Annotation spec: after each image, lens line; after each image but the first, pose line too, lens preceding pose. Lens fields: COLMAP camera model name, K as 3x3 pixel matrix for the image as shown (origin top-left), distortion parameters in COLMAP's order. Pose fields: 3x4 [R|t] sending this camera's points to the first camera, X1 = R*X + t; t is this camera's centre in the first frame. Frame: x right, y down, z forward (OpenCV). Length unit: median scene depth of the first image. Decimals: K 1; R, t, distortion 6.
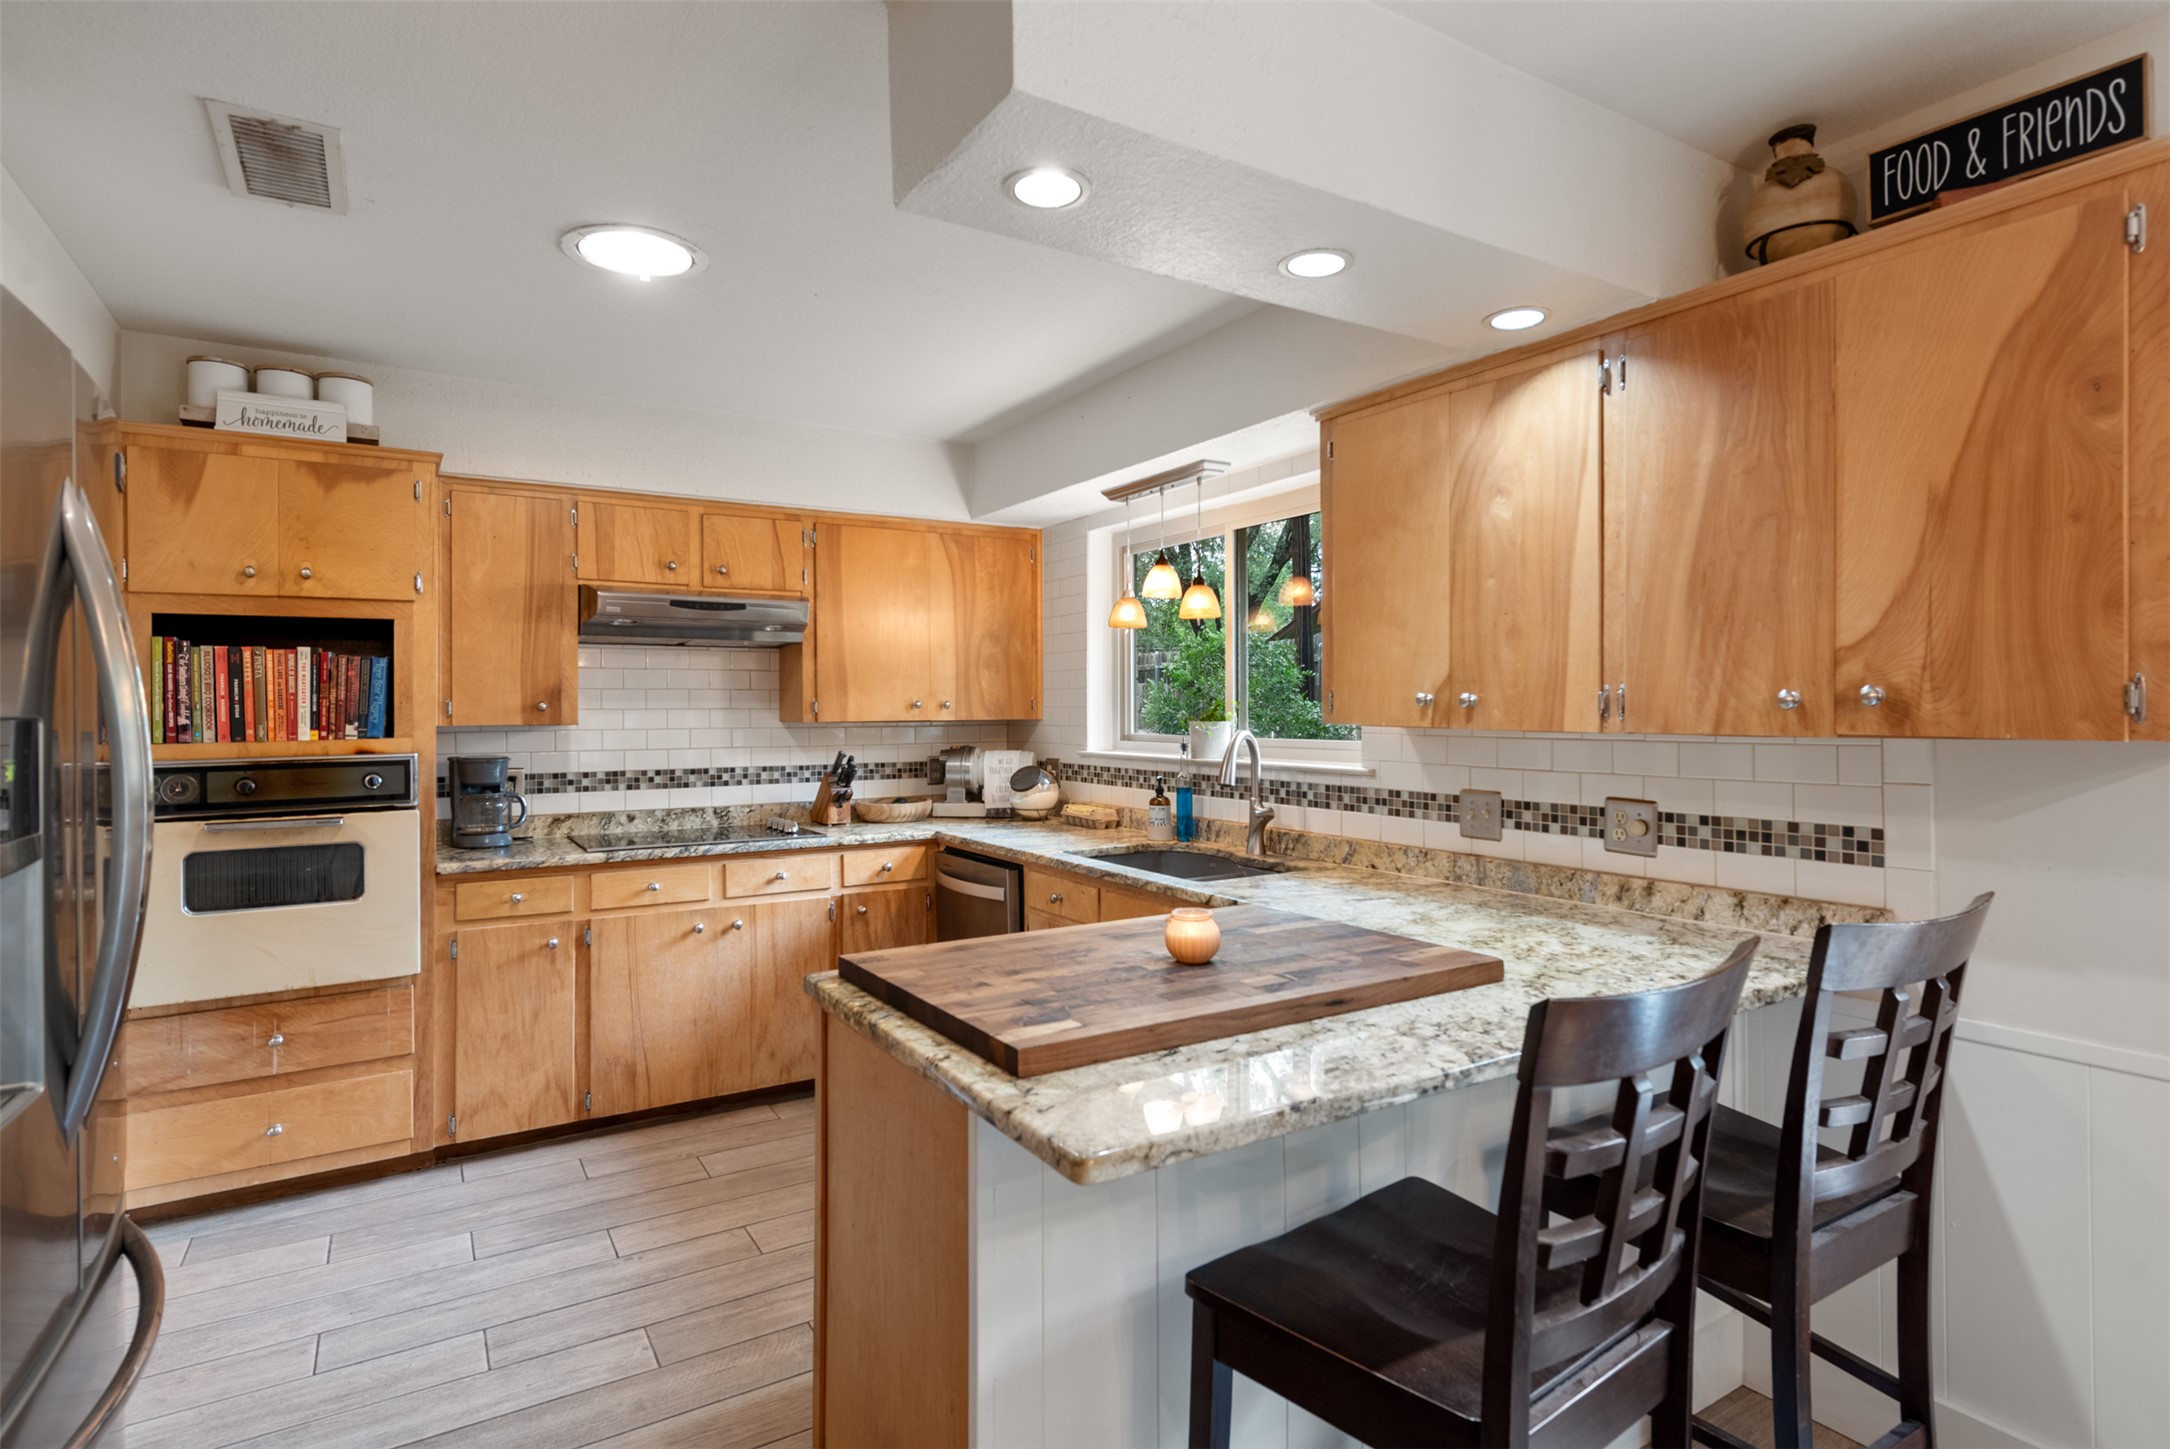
lens RADIAL K [[1104.7, 0, 1109.4], [0, 1104.7, 704.1], [0, 0, 1]] dist [0.011735, -0.002789]
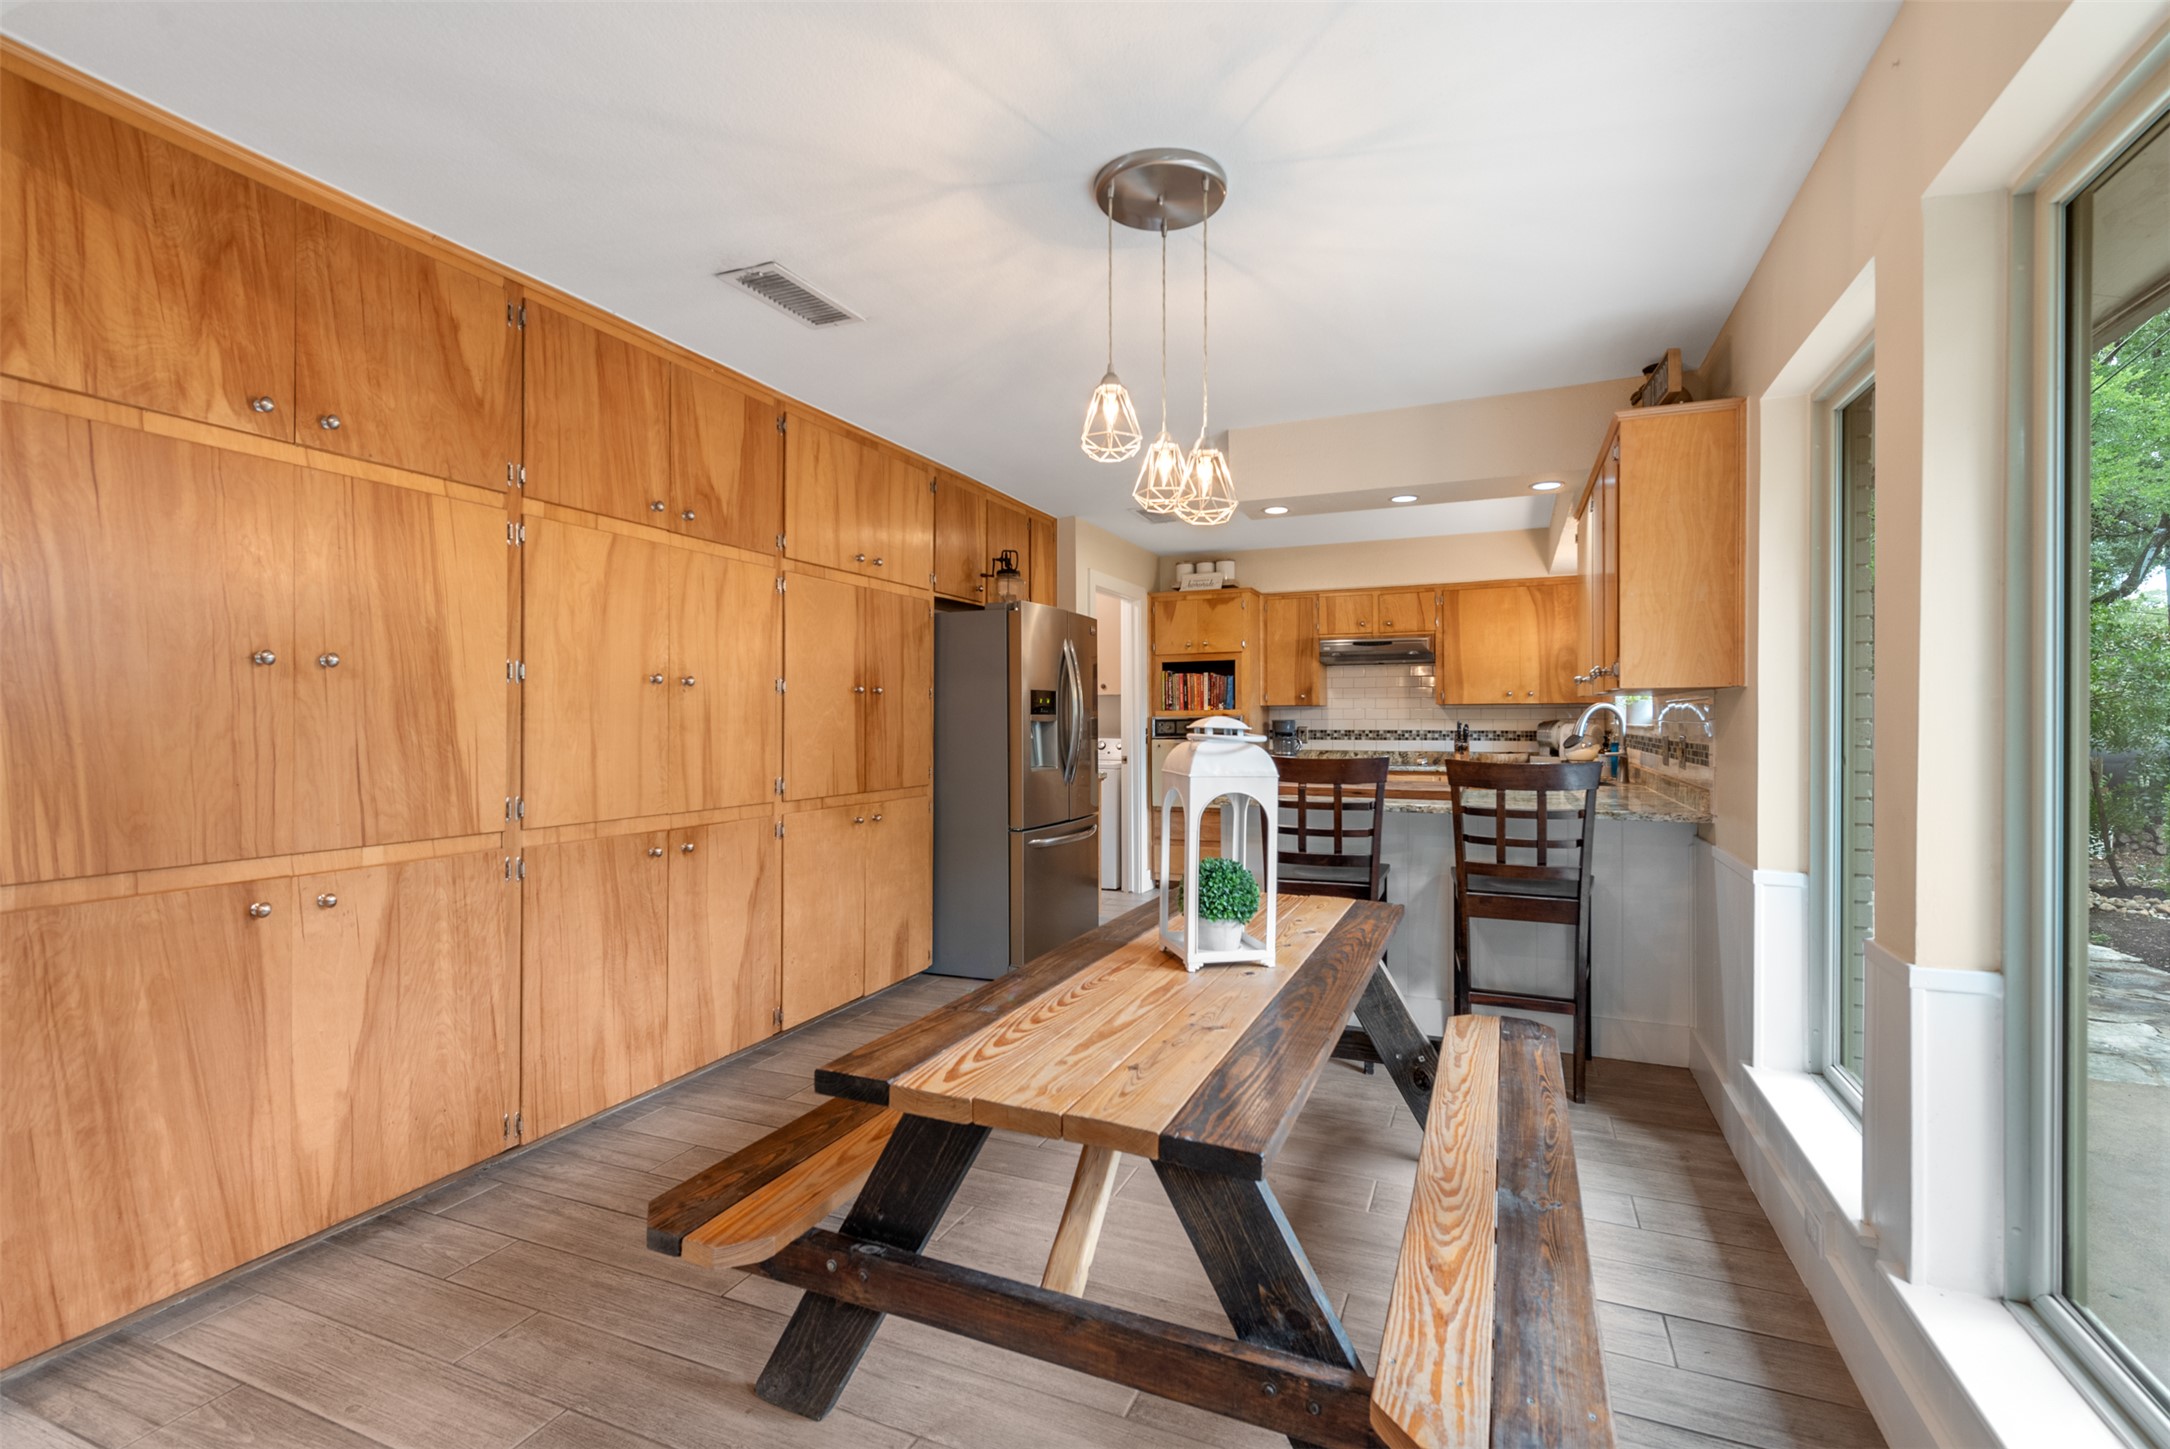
lens RADIAL K [[952.7, 0, 1063.9], [0, 952.7, 723.4], [0, 0, 1]] dist [0.009272, 0.000848]
pose [[0.543984, 0.010203, -0.839034, 0.784170], [0.001050, 0.999917, 0.012840, 0.030613], [0.839095, -0.007866, 0.543928, -0.387251]]
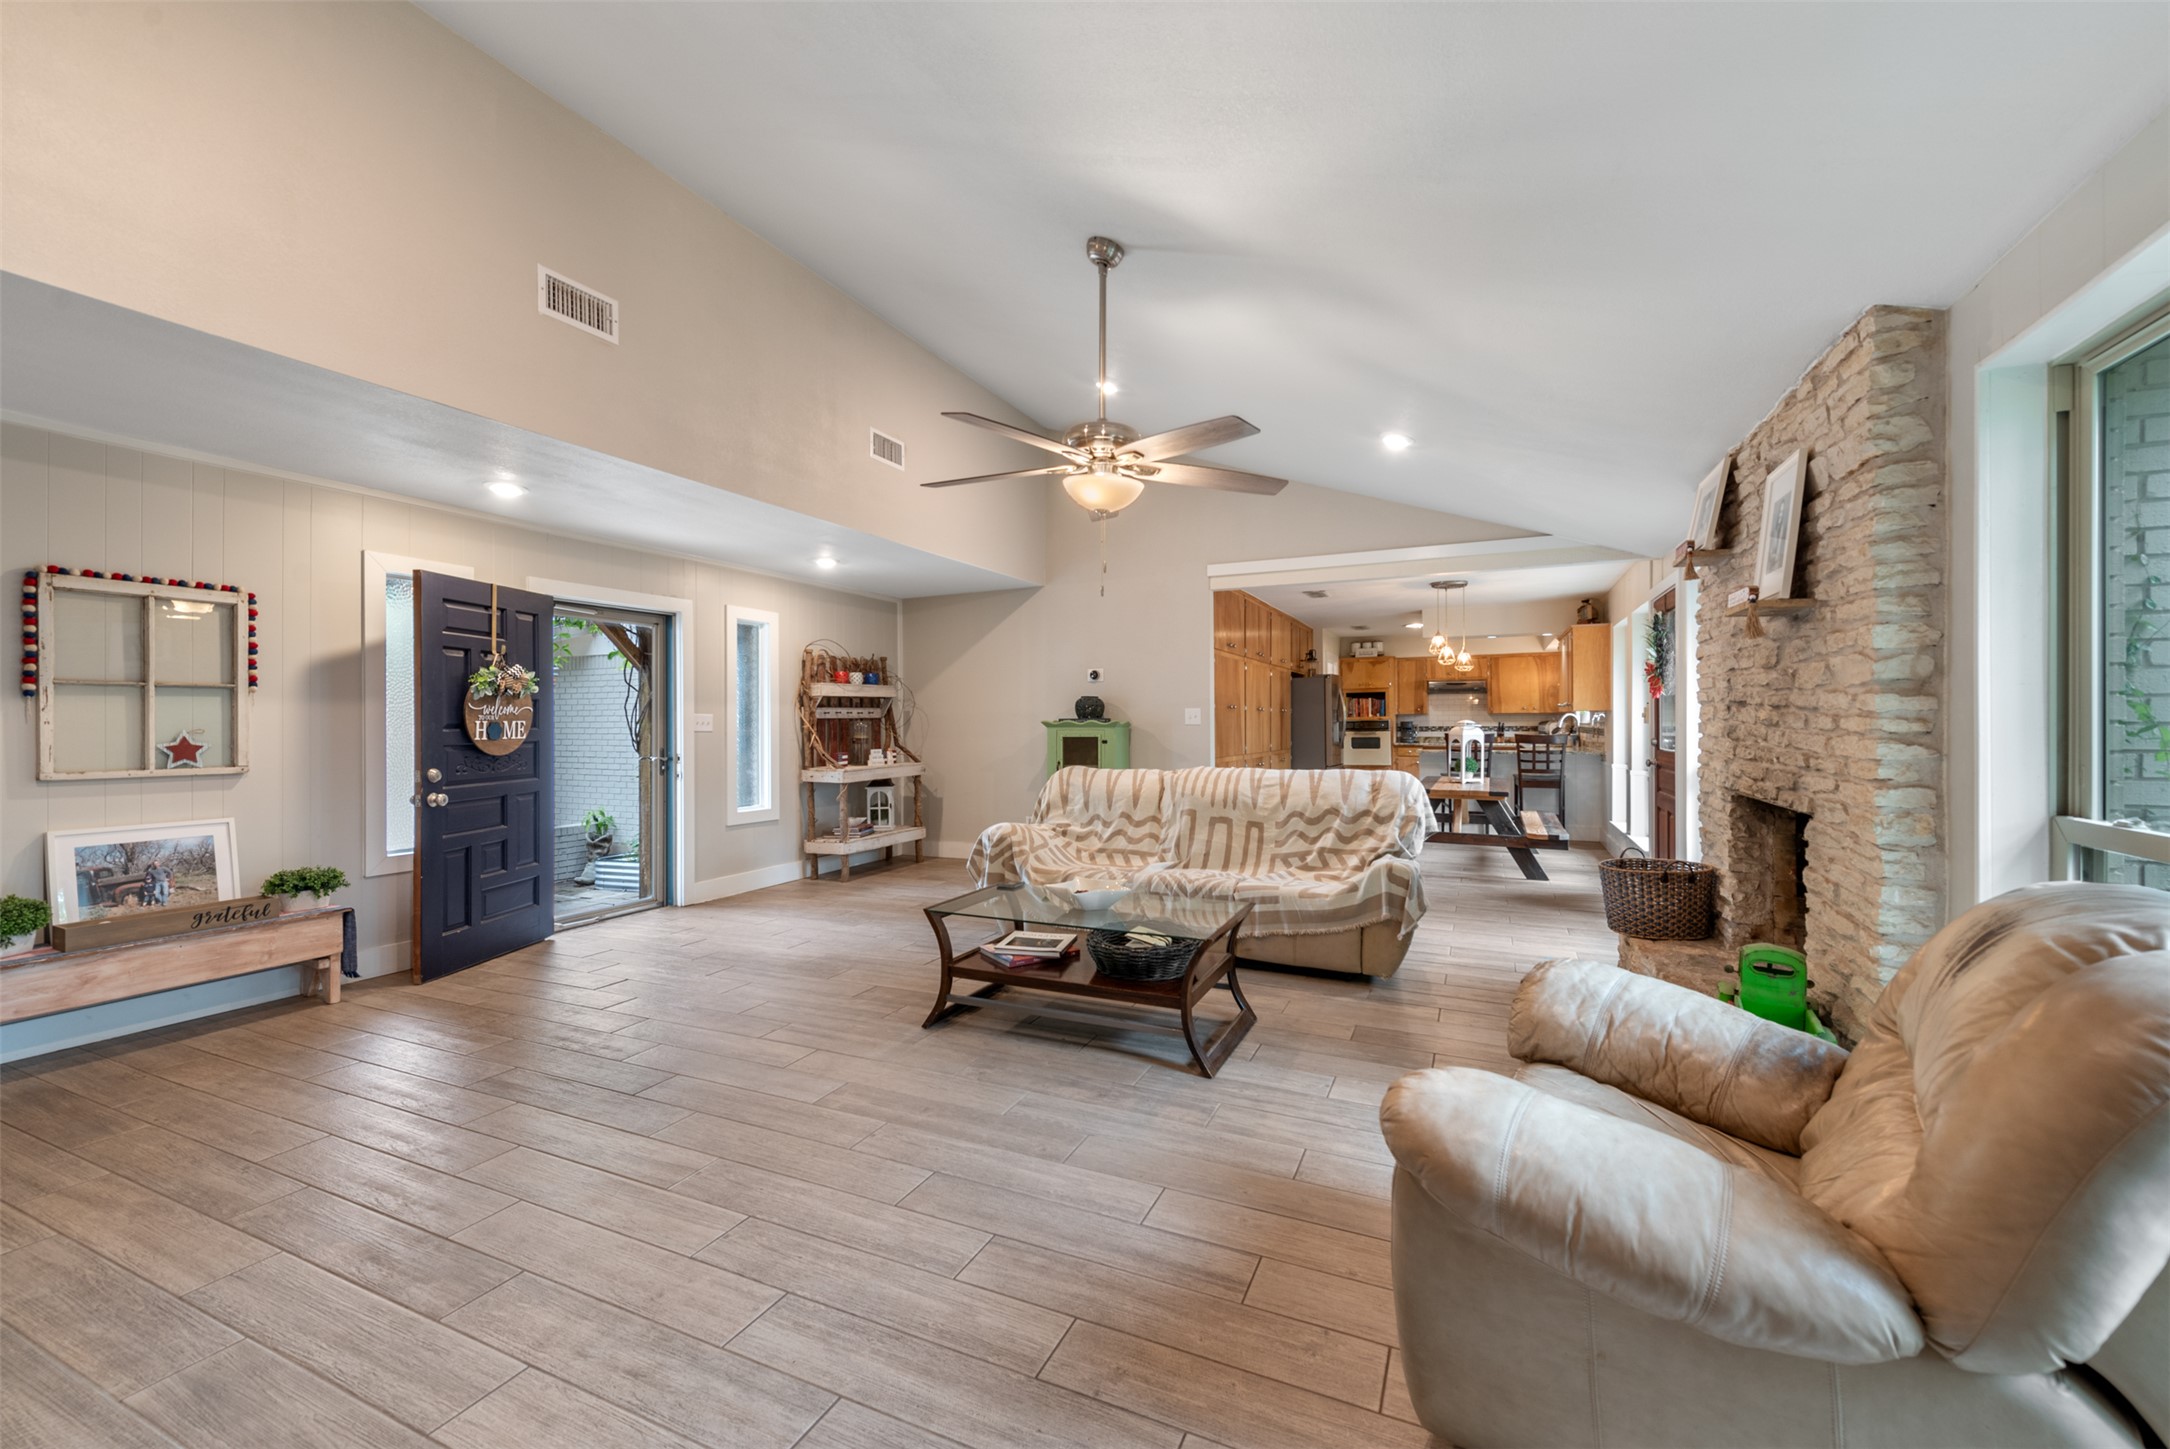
lens RADIAL K [[849.4, 0, 1104.1], [0, 849.4, 717.3], [0, 0, 1]] dist [0.015832, -0.004157]
pose [[0.550196, -0.003759, -0.835027, 1.545867], [0.007574, 0.999971, 0.000490, 0.020598], [0.835001, -0.006594, 0.550209, -1.796411]]
